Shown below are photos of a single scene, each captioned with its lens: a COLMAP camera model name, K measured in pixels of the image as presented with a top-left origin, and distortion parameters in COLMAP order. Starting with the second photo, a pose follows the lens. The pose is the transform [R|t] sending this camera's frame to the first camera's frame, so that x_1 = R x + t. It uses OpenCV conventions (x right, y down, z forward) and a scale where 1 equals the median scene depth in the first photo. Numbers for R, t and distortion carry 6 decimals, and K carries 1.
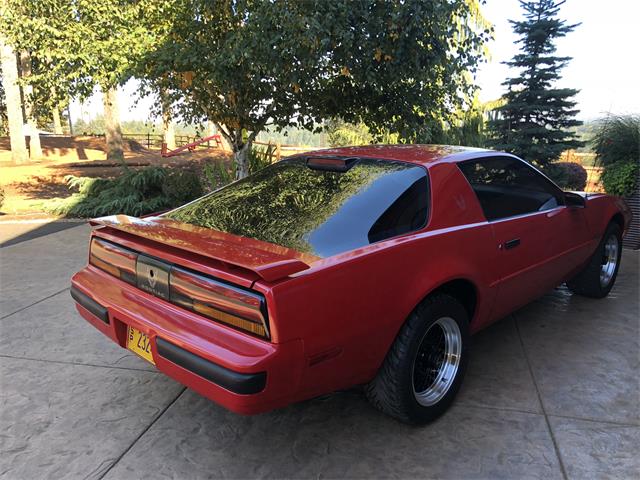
lens RADIAL K [[518.2, 0, 320.0], [0, 518.2, 240.0], [0, 0, 1]] dist [0.002620, 0.001710]
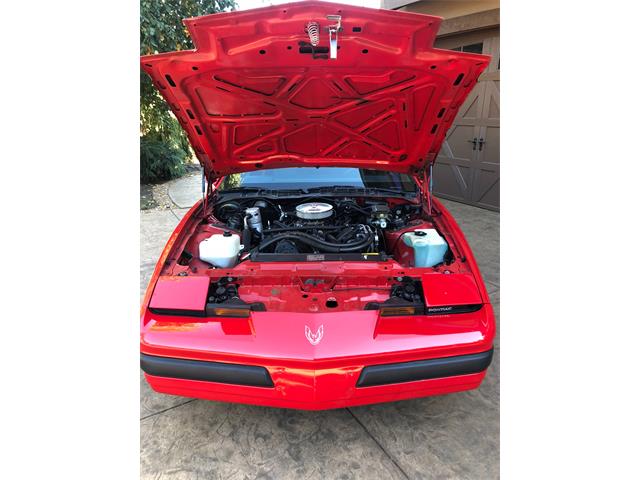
lens RADIAL K [[389.4, 0, 318.8], [0, 389.4, 231.1], [0, 0, 1]] dist [0.004993, 0.000795]
pose [[0.722353, -0.199605, 0.662090, -0.315916], [0.148590, 0.979874, 0.133296, -0.041457], [-0.675372, 0.002093, 0.737474, 0.186674]]
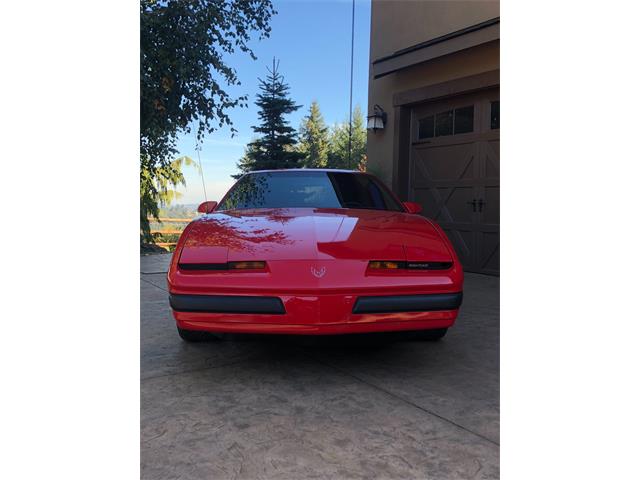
lens RADIAL K [[529.6, 0, 320.0], [0, 529.6, 240.0], [0, 0, 1]] dist [0.090139, 0.000276]
pose [[0.689985, -0.027305, 0.723308, -0.469458], [0.141896, 0.985001, -0.098175, 0.068403], [-0.709779, 0.170373, 0.683511, 0.077469]]
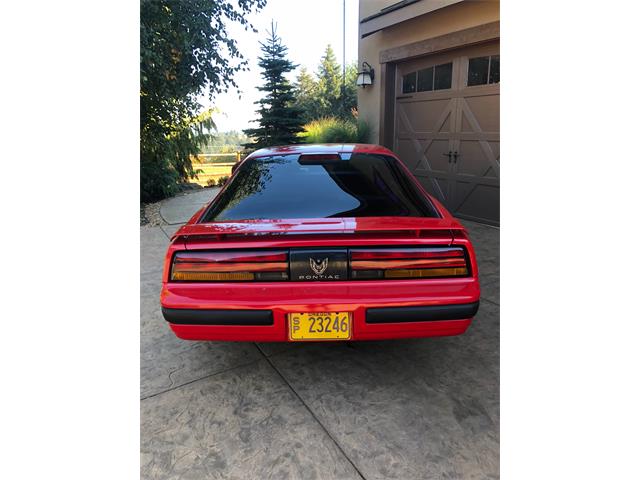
lens RADIAL K [[389.4, 0, 318.8], [0, 389.4, 231.1], [0, 0, 1]] dist [0.004993, 0.000795]
pose [[0.722290, -0.184257, 0.666594, -0.307614], [0.170349, 0.981559, 0.086736, -0.025792], [-0.670283, 0.050905, 0.740358, 0.134929]]
